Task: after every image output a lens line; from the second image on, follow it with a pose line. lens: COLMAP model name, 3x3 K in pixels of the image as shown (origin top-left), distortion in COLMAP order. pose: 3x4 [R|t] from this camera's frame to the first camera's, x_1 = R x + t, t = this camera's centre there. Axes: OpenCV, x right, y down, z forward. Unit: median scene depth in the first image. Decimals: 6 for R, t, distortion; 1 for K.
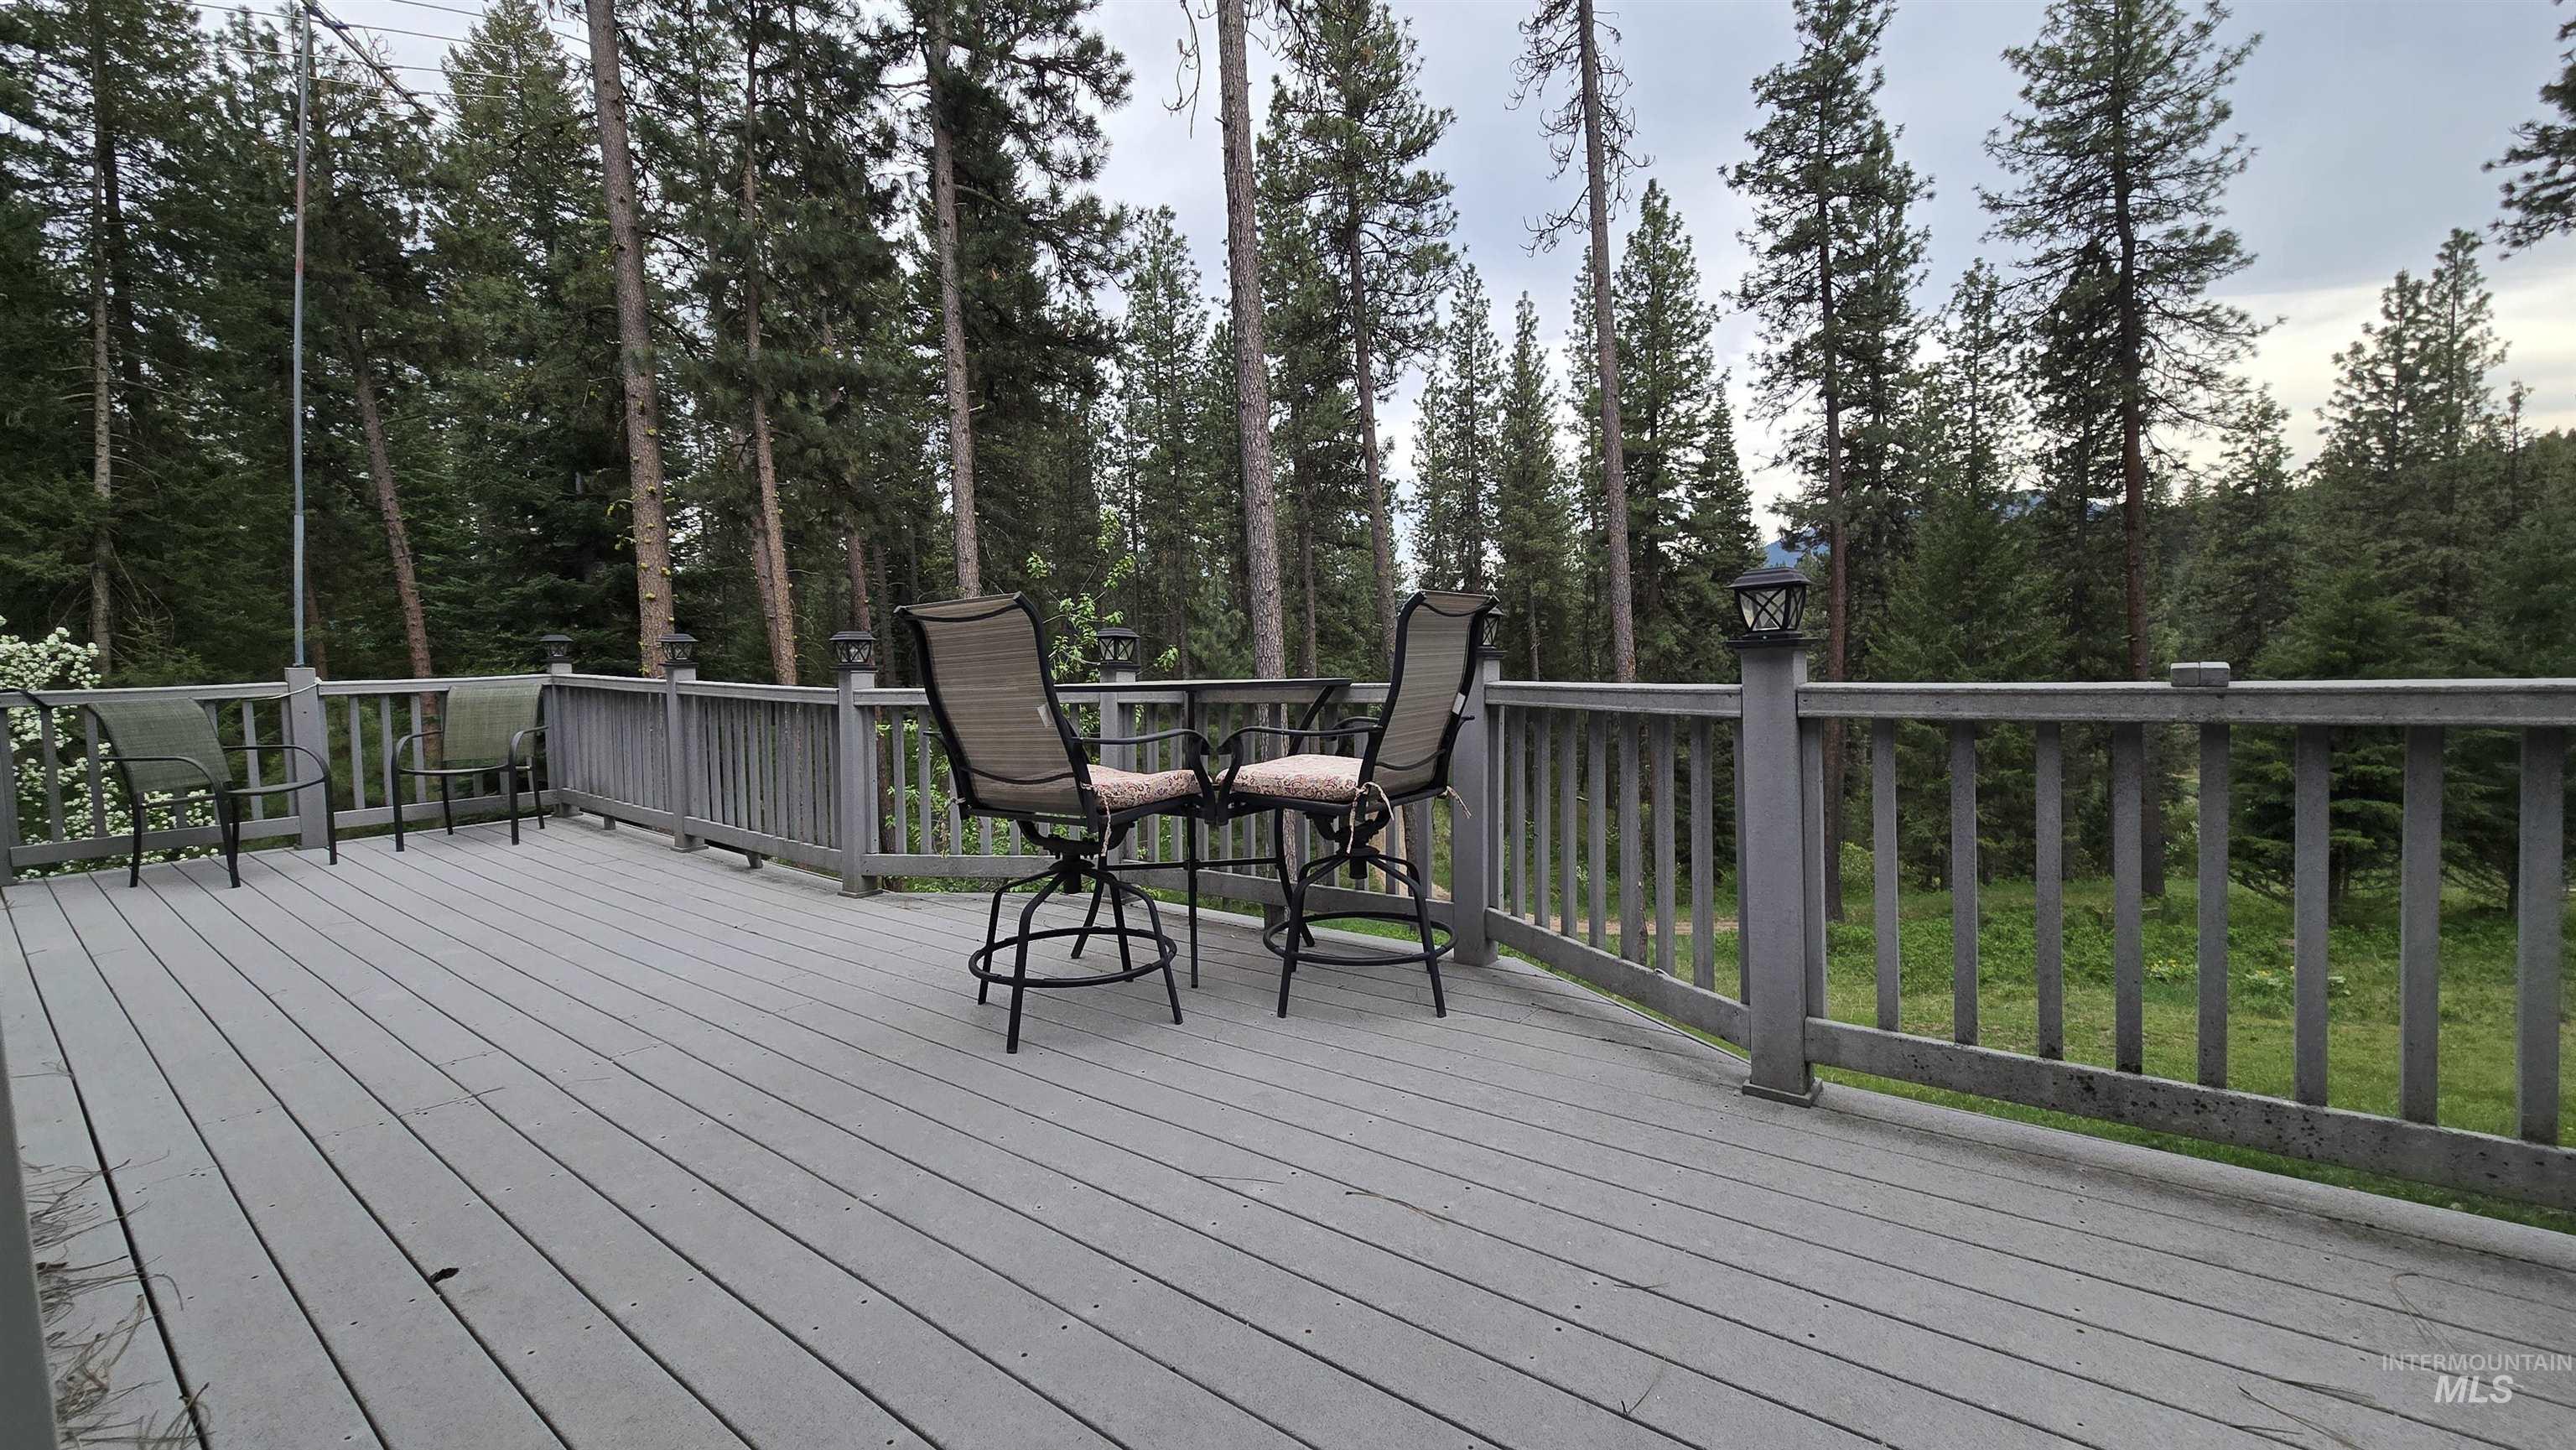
lens RADIAL K [[1035.3, 0, 1288.0], [0, 1035.3, 725.0], [0, 0, 1]] dist [-0.001884, 0.000596]
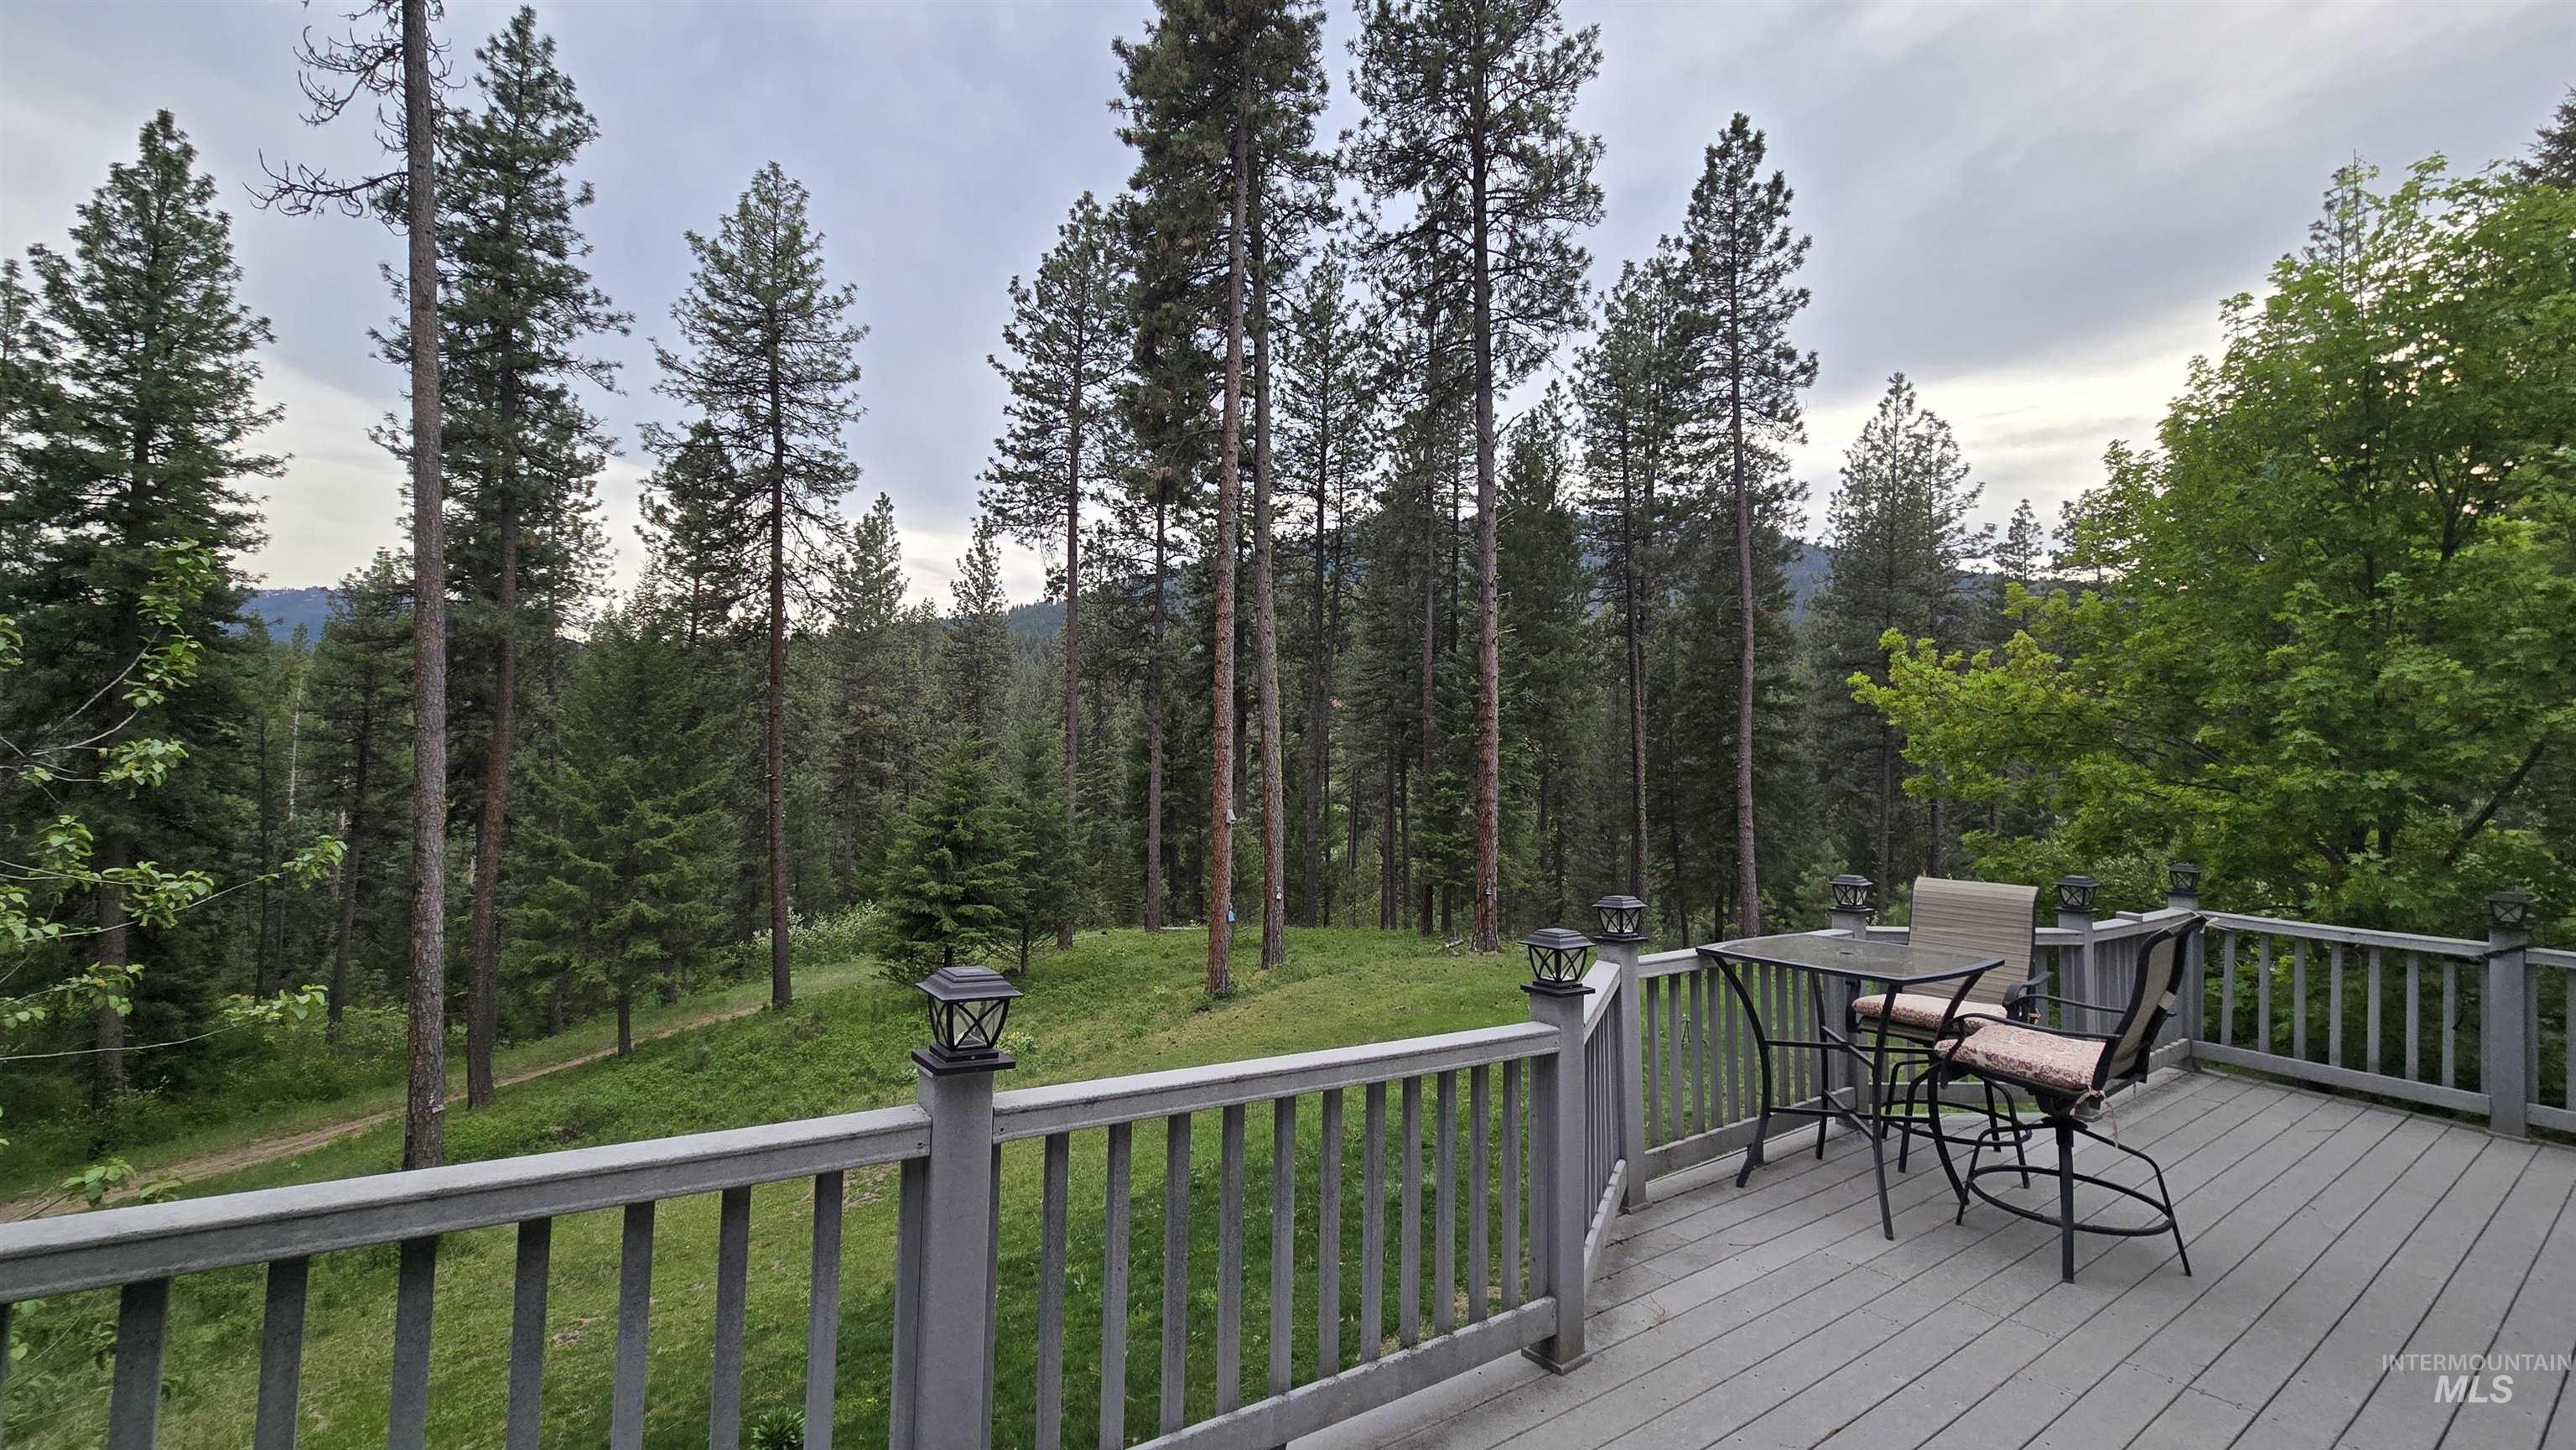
lens RADIAL K [[1048.9, 0, 1277.7], [0, 1048.9, 720.8], [0, 0, 1]] dist [0.001642, 0.000472]
pose [[0.294405, 0.073756, 0.952830, -0.102253], [0.034880, 0.995524, -0.087838, -0.021175], [-0.955044, 0.059095, 0.290514, 0.098600]]
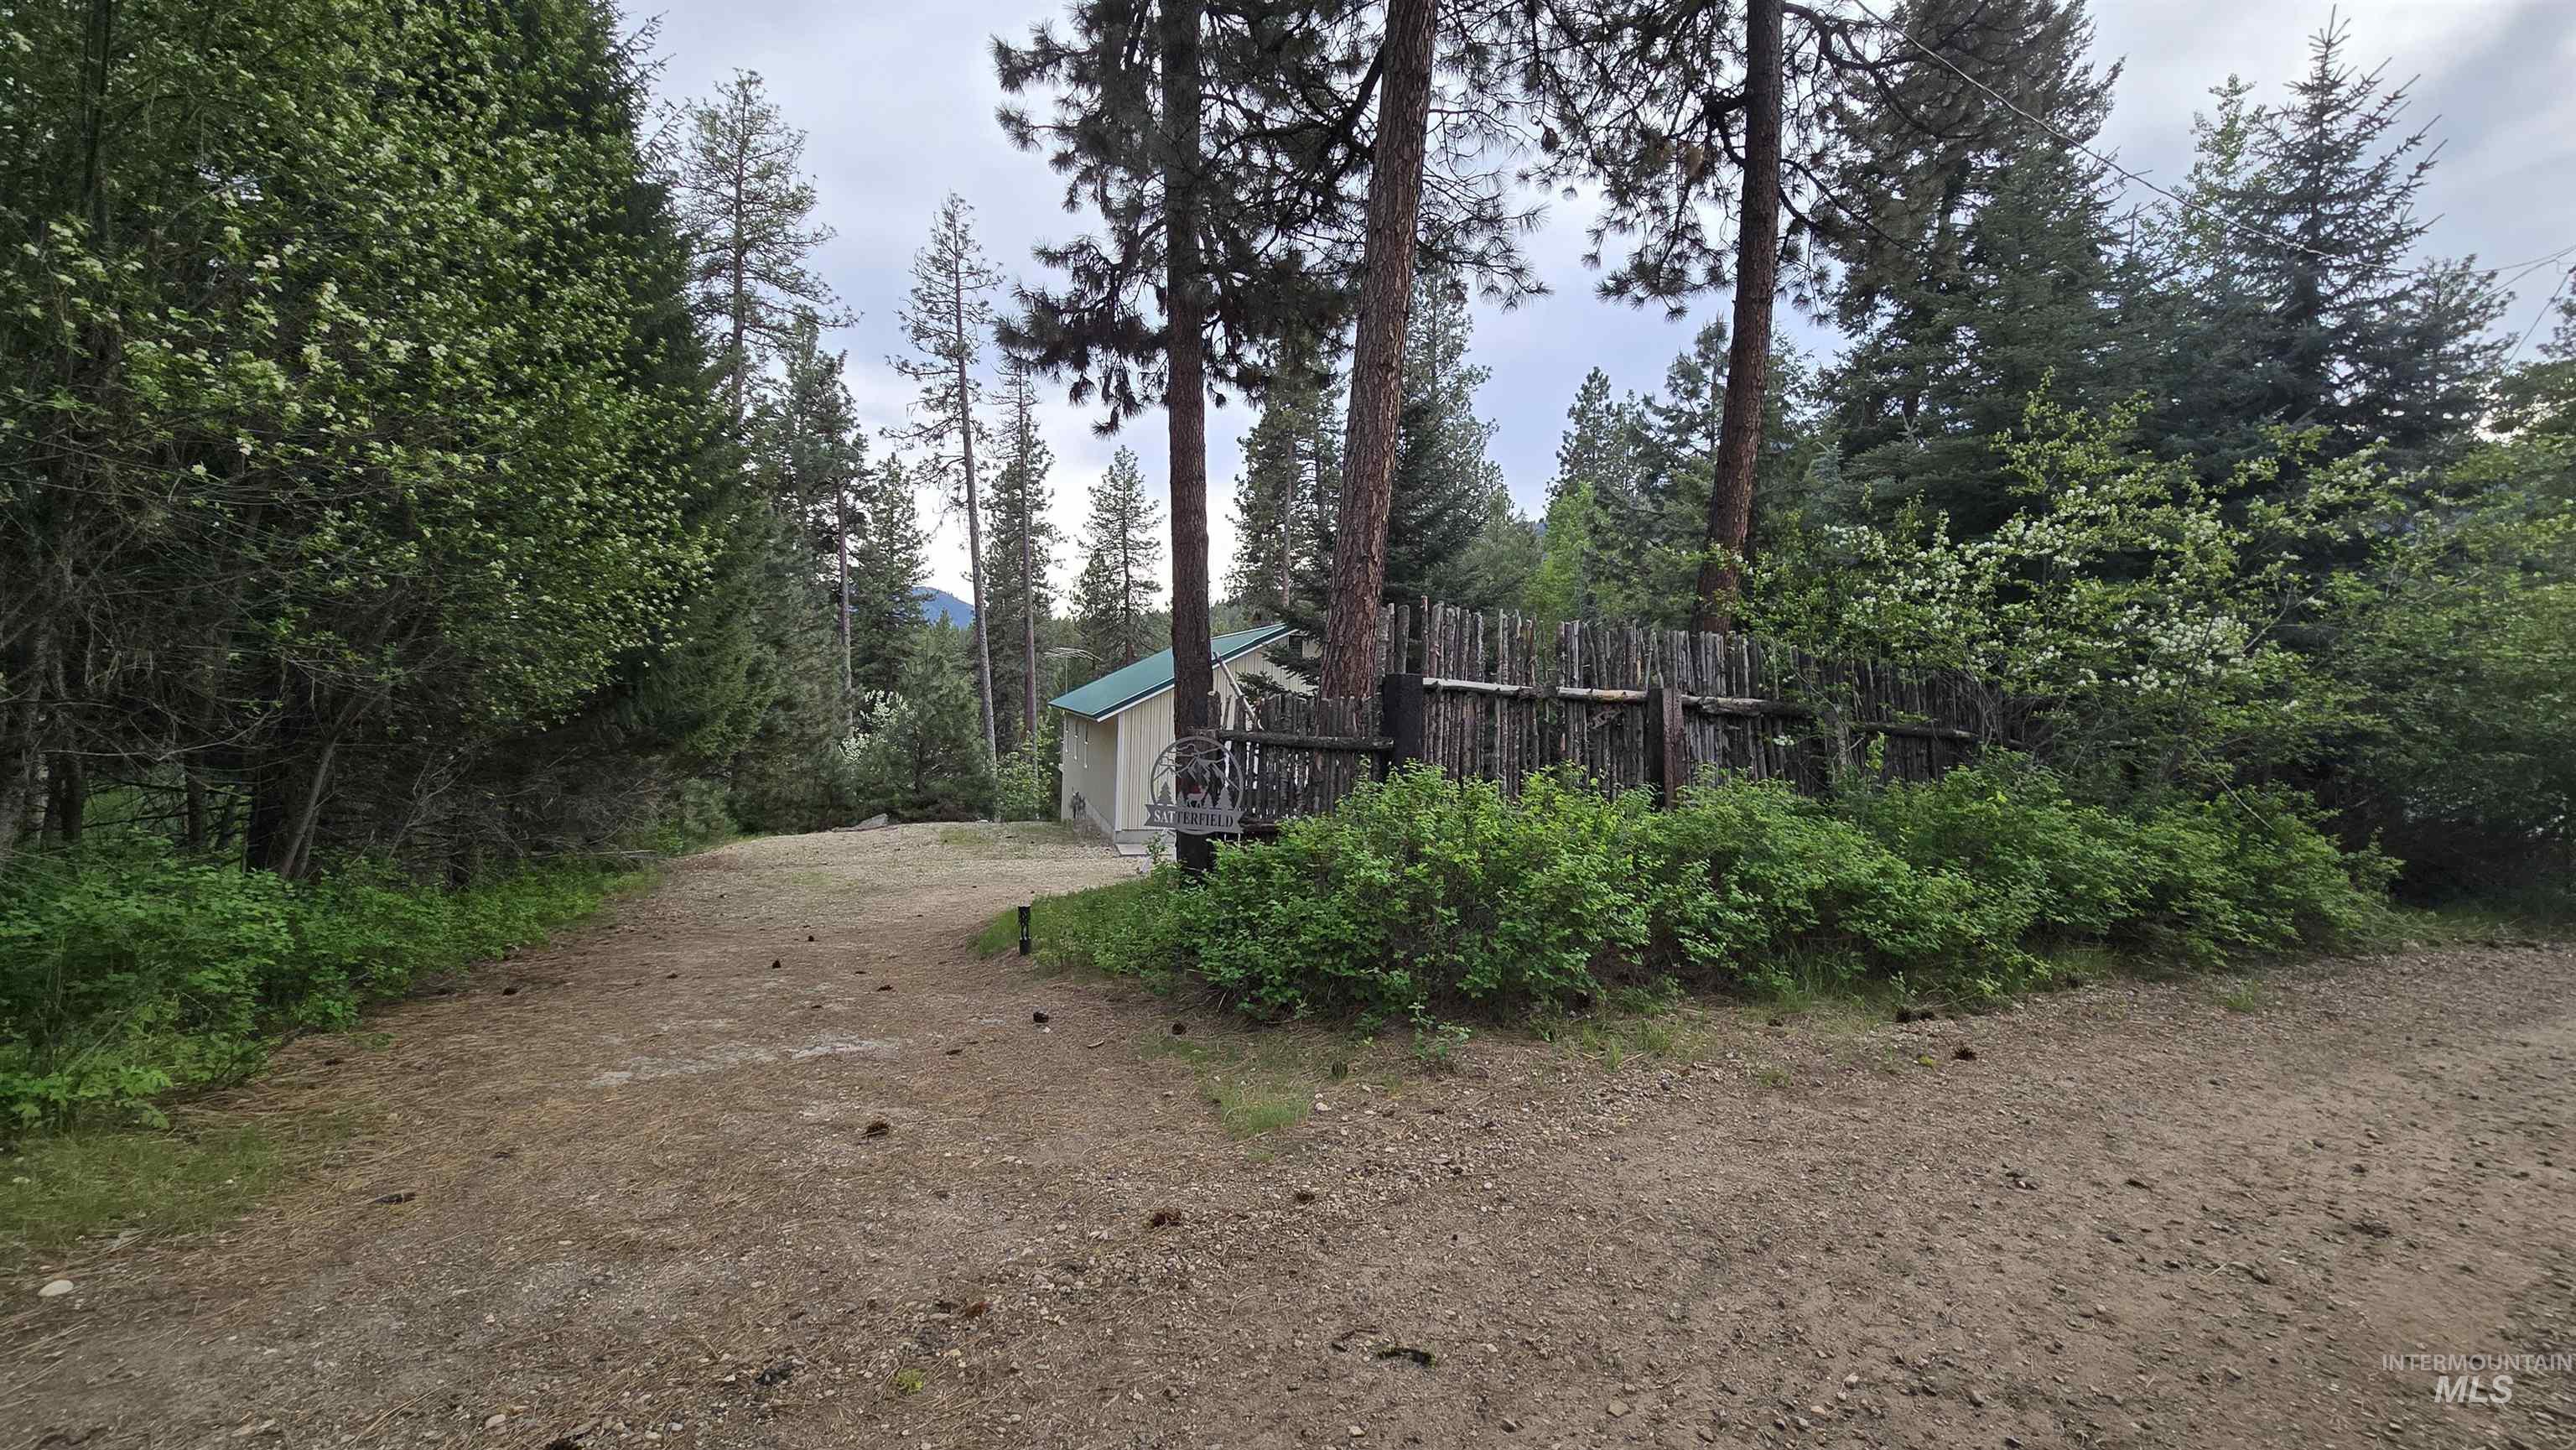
lens RADIAL K [[1048.9, 0, 1277.7], [0, 1048.9, 720.8], [0, 0, 1]] dist [0.001642, 0.000472]
pose [[0.582628, 0.026280, 0.812314, -0.824274], [0.025416, 0.998399, -0.050530, 0.025133], [-0.812341, 0.050086, 0.581028, -0.613253]]
